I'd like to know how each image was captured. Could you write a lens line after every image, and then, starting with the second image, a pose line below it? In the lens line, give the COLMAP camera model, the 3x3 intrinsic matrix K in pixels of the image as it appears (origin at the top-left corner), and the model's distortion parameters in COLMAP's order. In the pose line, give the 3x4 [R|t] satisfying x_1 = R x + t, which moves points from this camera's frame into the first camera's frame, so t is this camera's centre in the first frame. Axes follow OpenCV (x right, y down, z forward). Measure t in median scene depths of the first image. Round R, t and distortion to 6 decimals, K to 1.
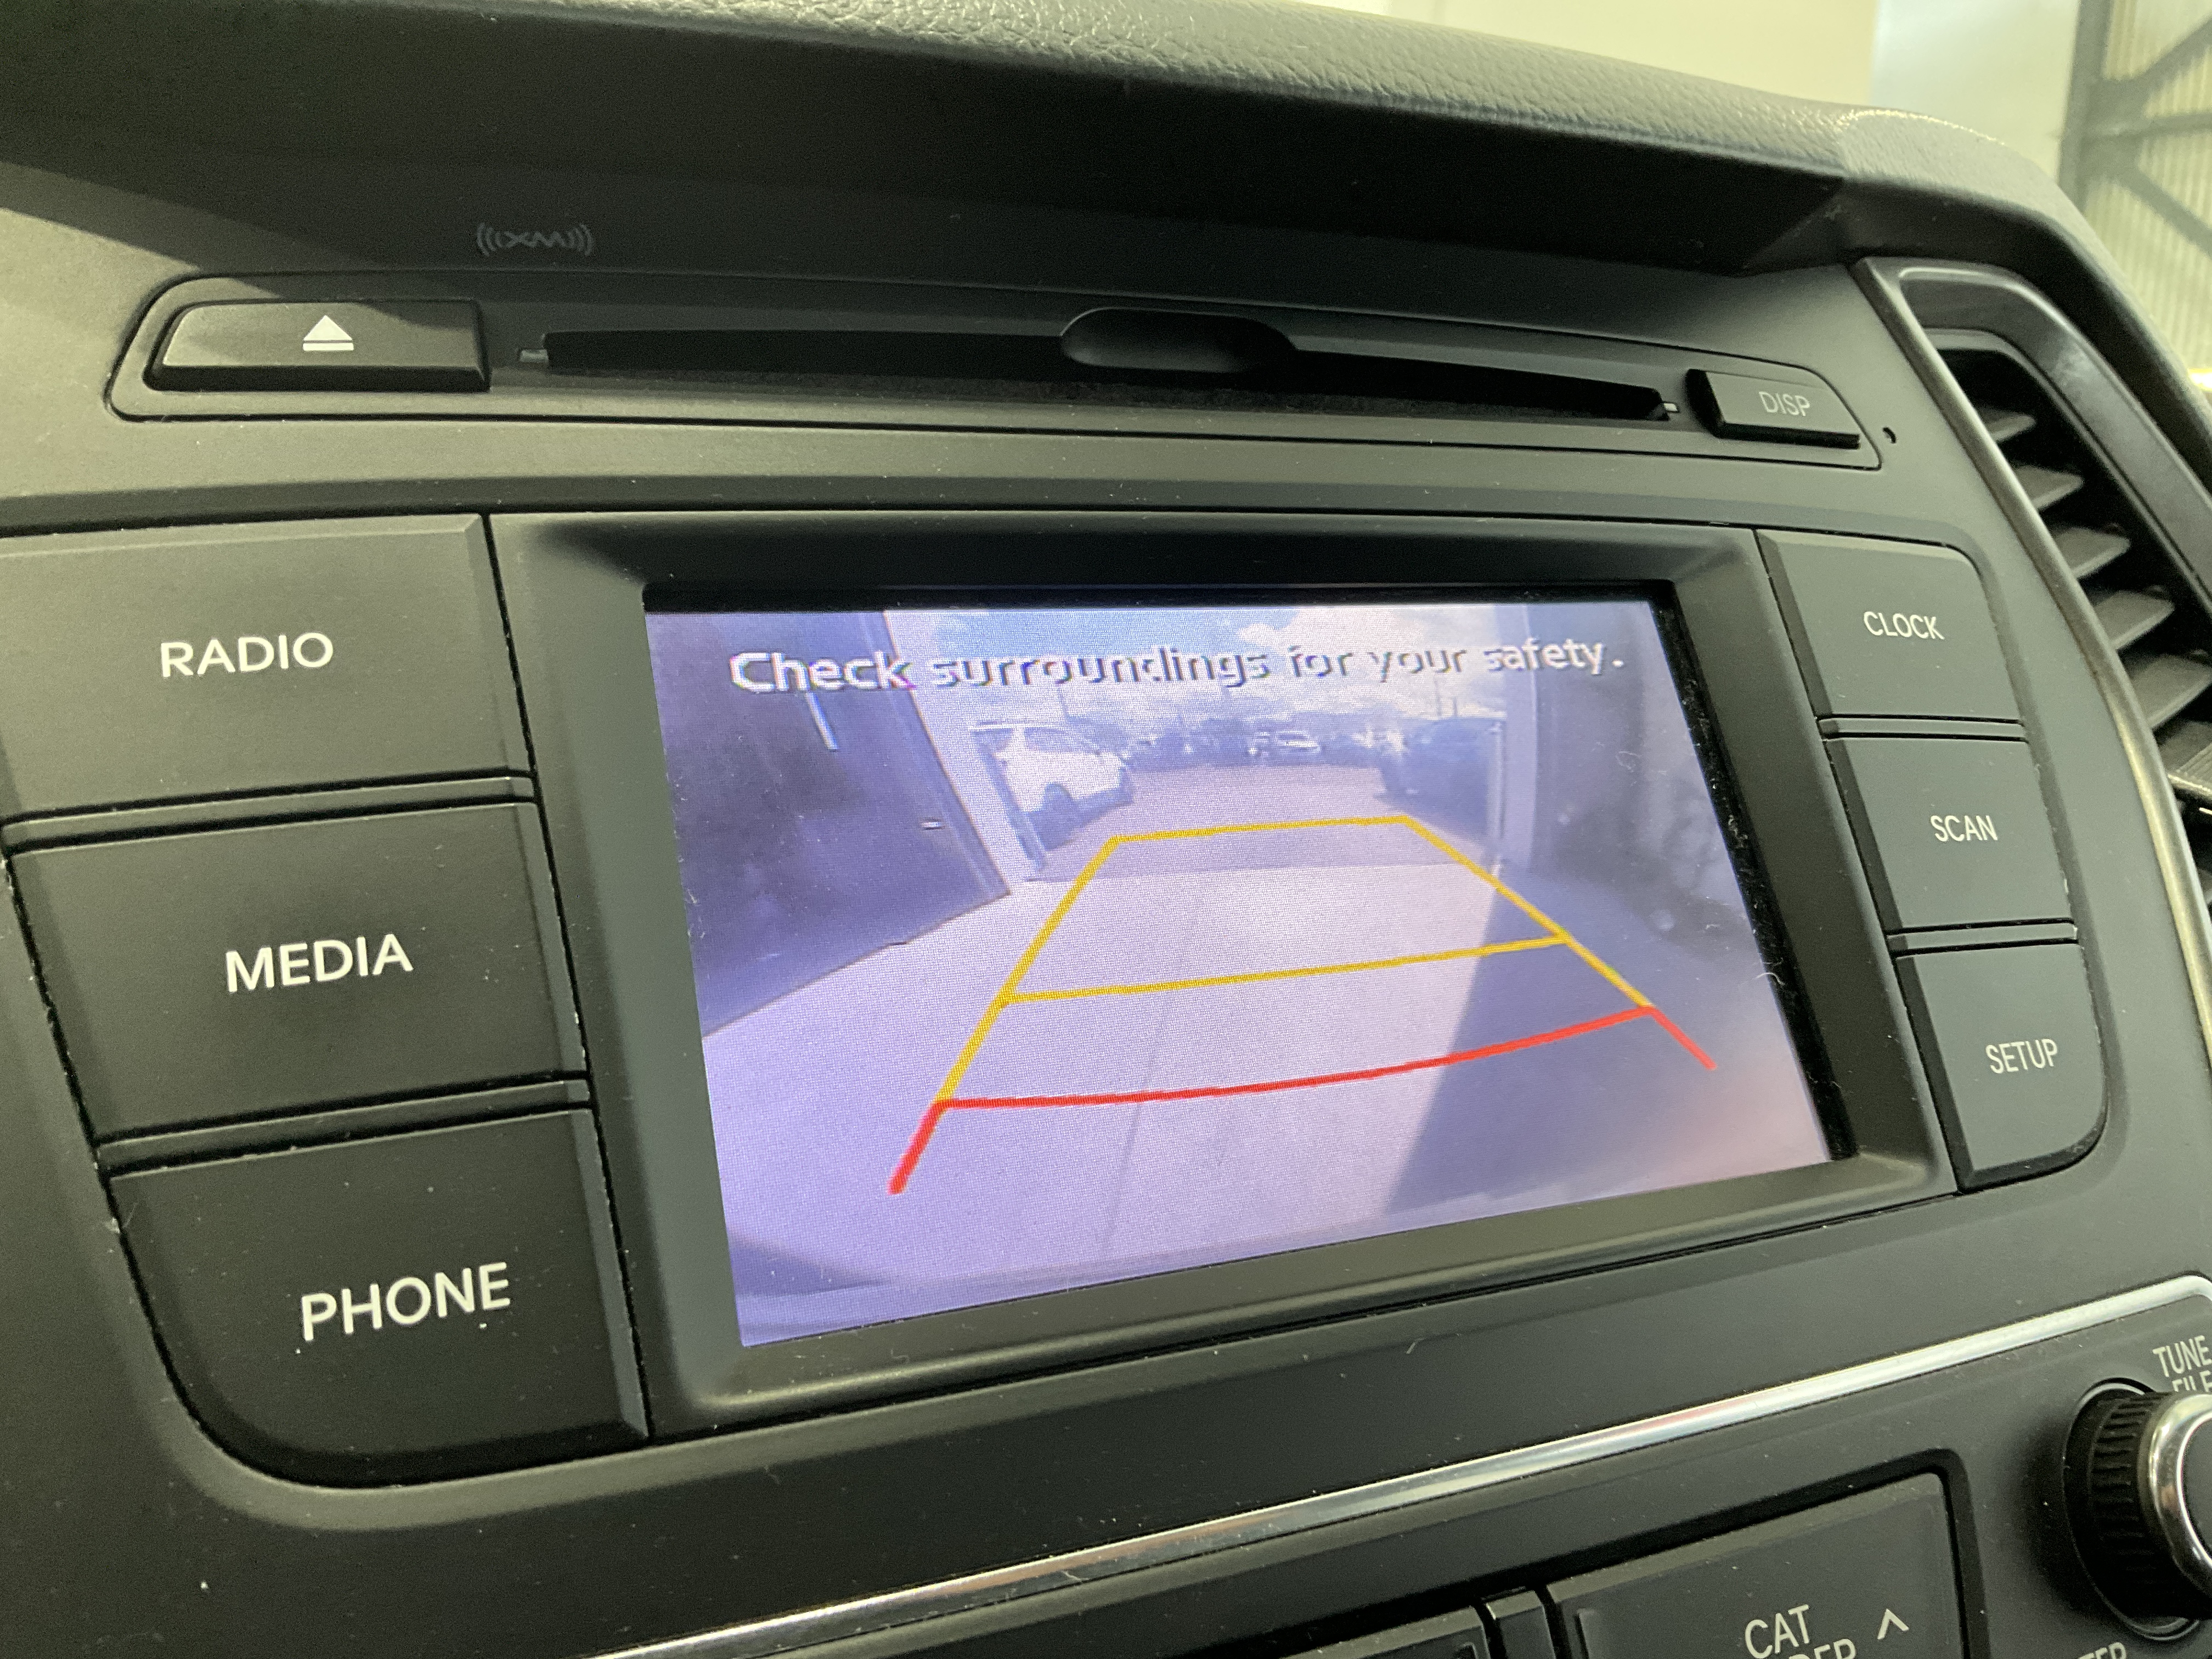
lens RADIAL K [[1843.3, 0, 1106.0], [0, 1843.3, 829.5], [0, 0, 1]] dist [0.054350, -0.182354]
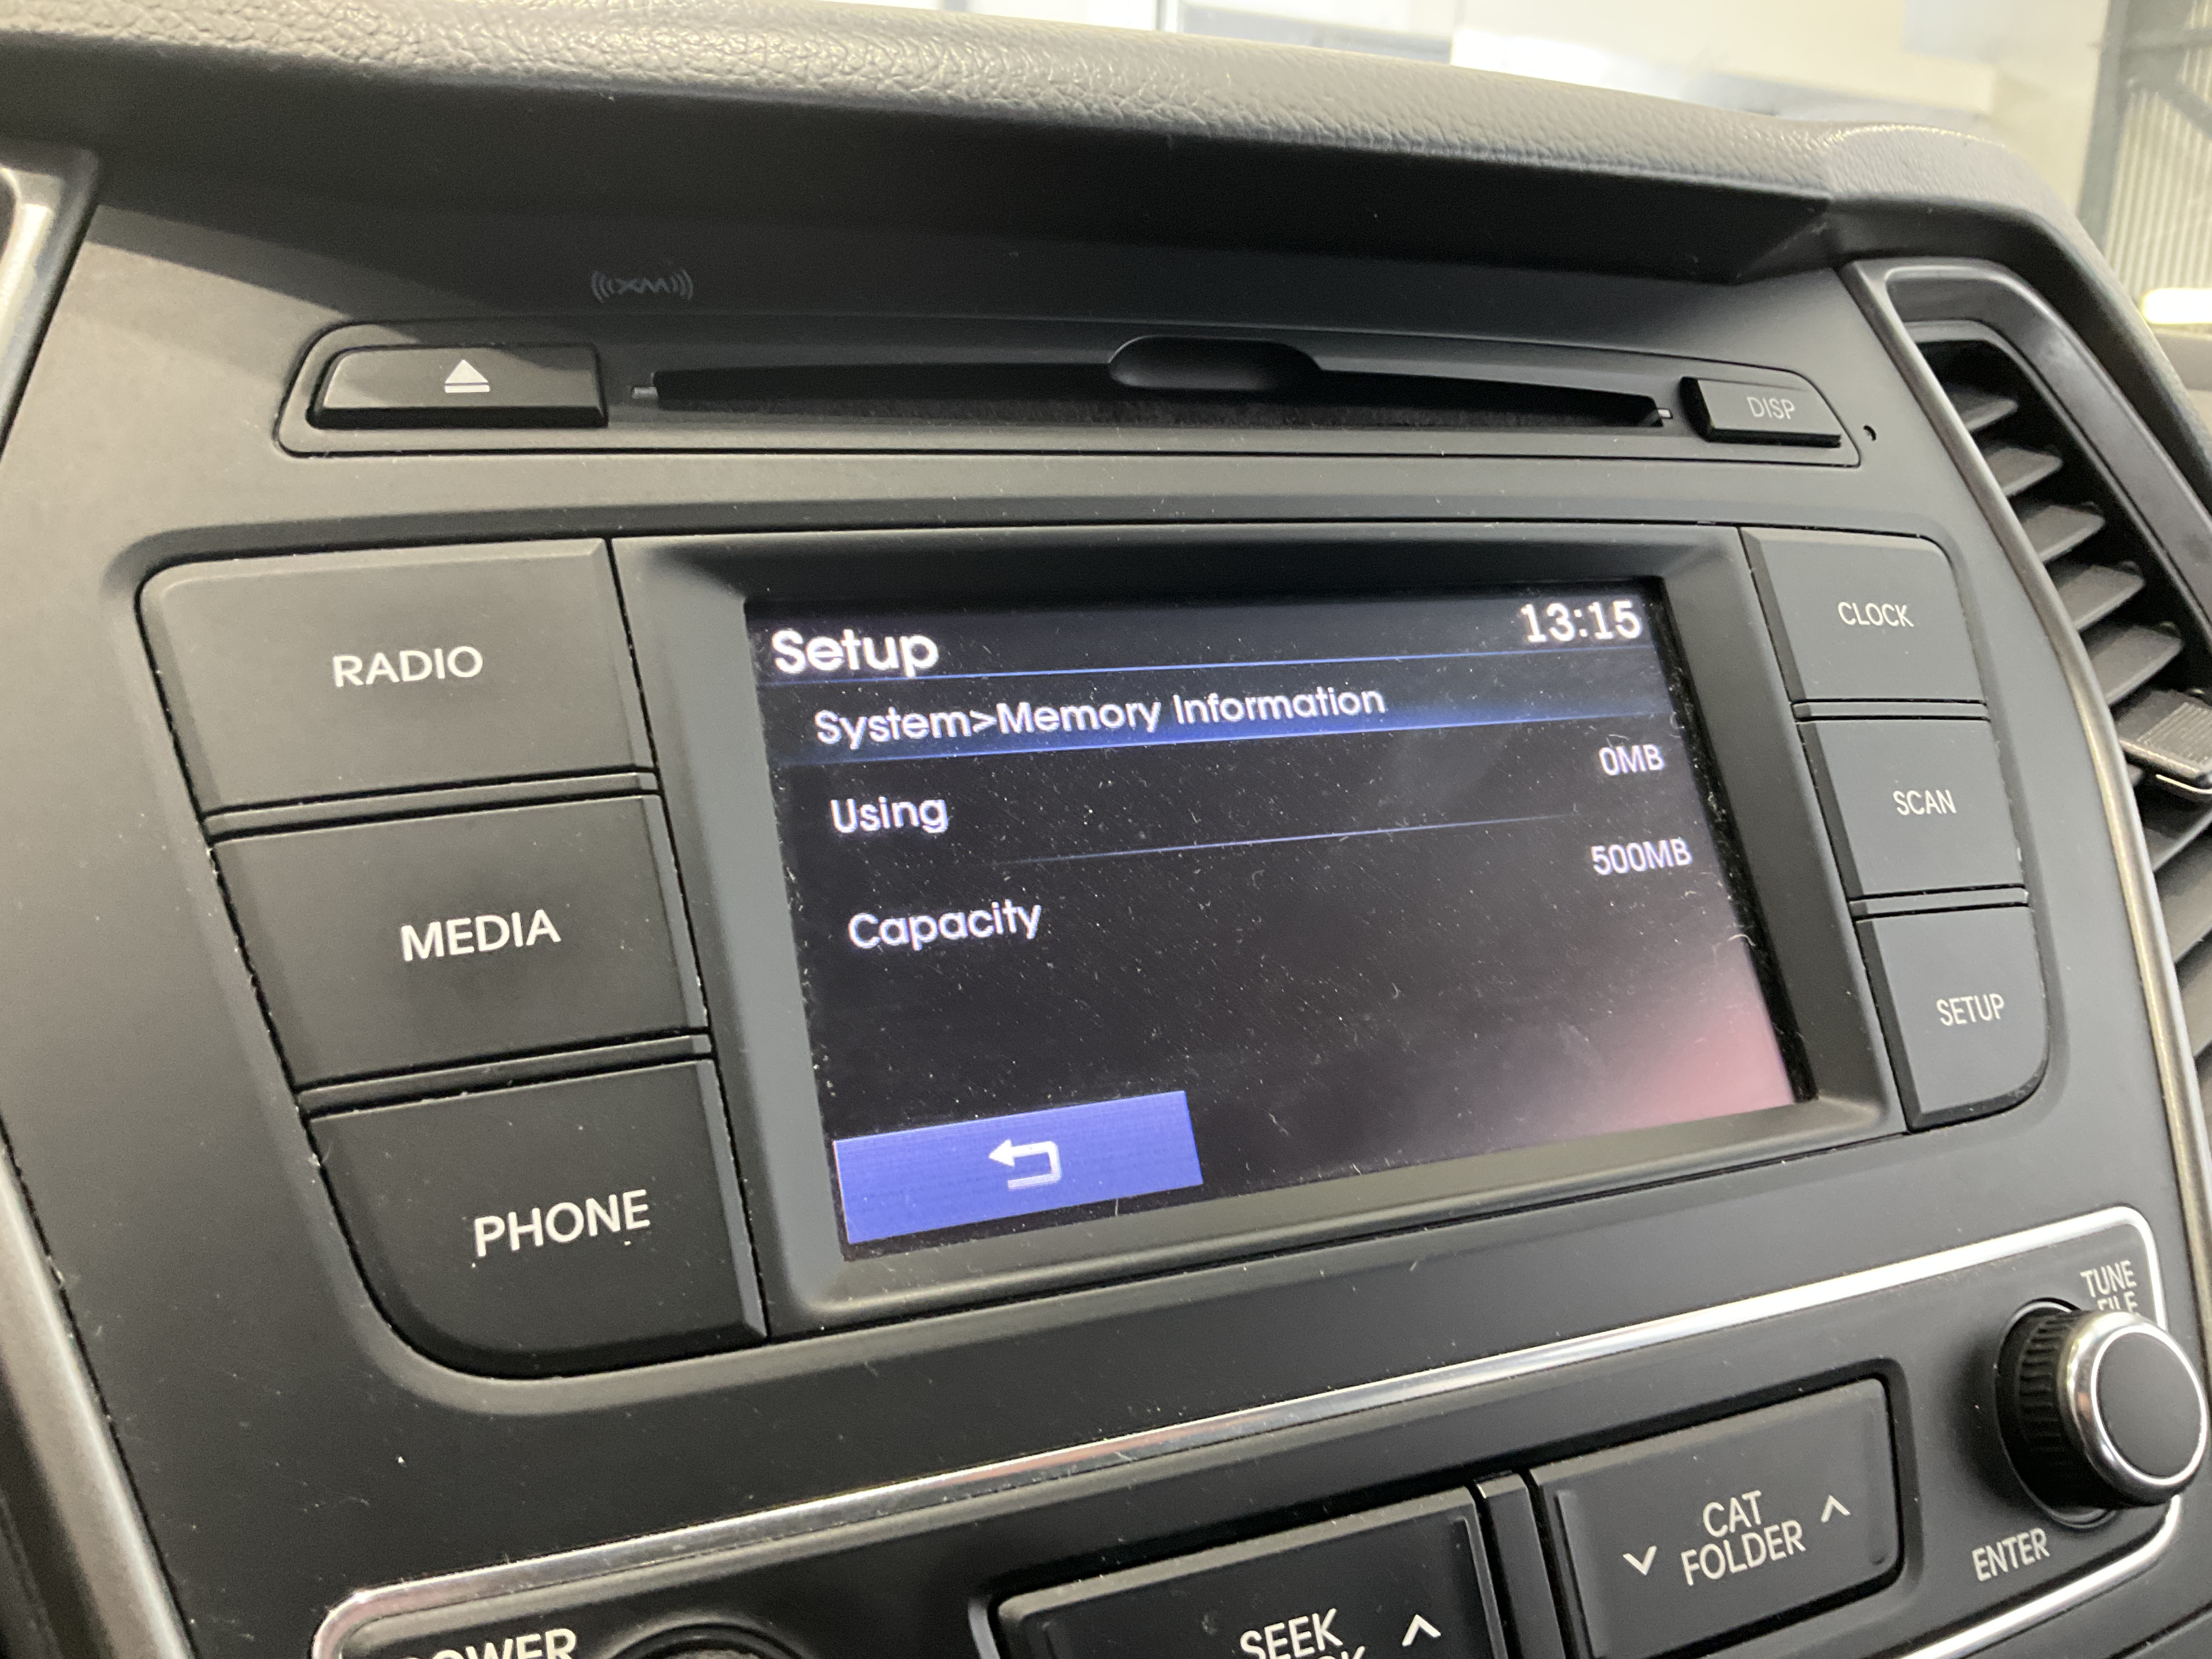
lens RADIAL K [[1843.3, 0, 1106.0], [0, 1843.3, 829.5], [0, 0, 1]] dist [0.054350, -0.182354]
pose [[0.999942, 0.002823, -0.010390, -0.015403], [-0.002387, 0.999125, 0.041748, -0.037446], [0.010499, -0.041721, 0.999074, -0.135994]]
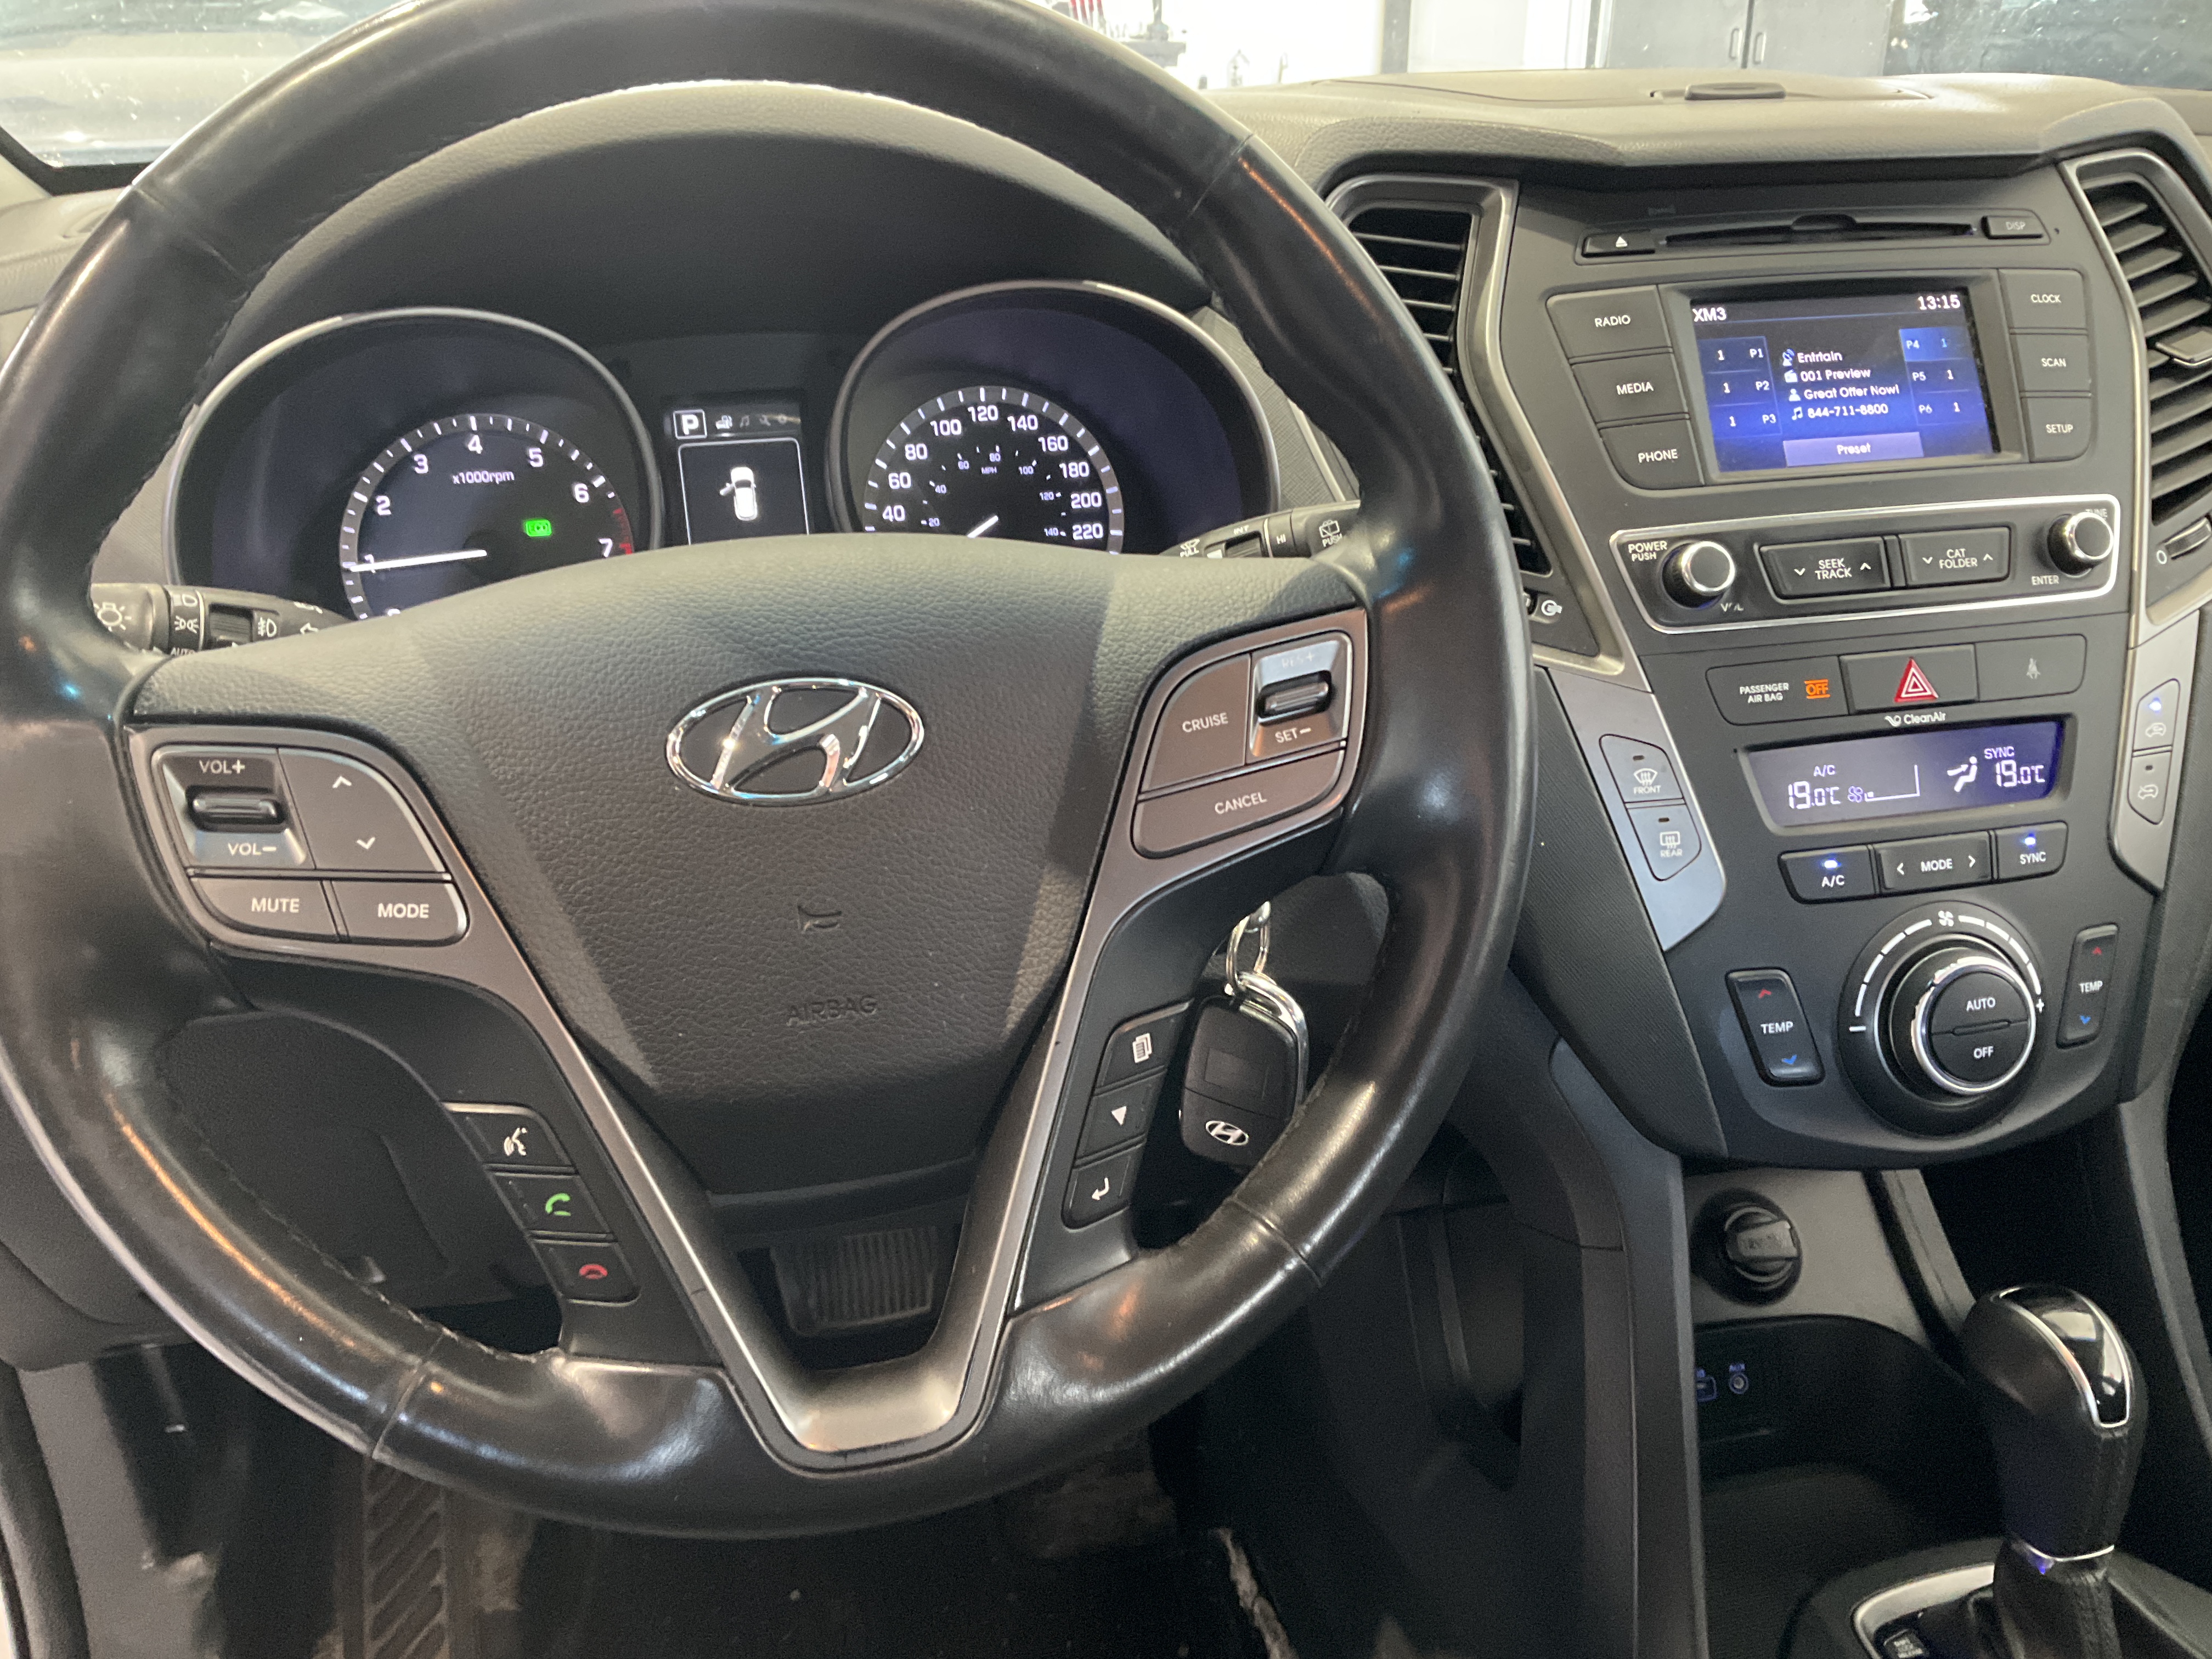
lens RADIAL K [[1843.3, 0, 1106.0], [0, 1843.3, 829.5], [0, 0, 1]] dist [0.054350, -0.182354]
pose [[0.973569, 0.046735, -0.223561, -0.536923], [0.003697, 0.975487, 0.220024, 0.107555], [0.228363, -0.215035, 0.949531, -3.482114]]
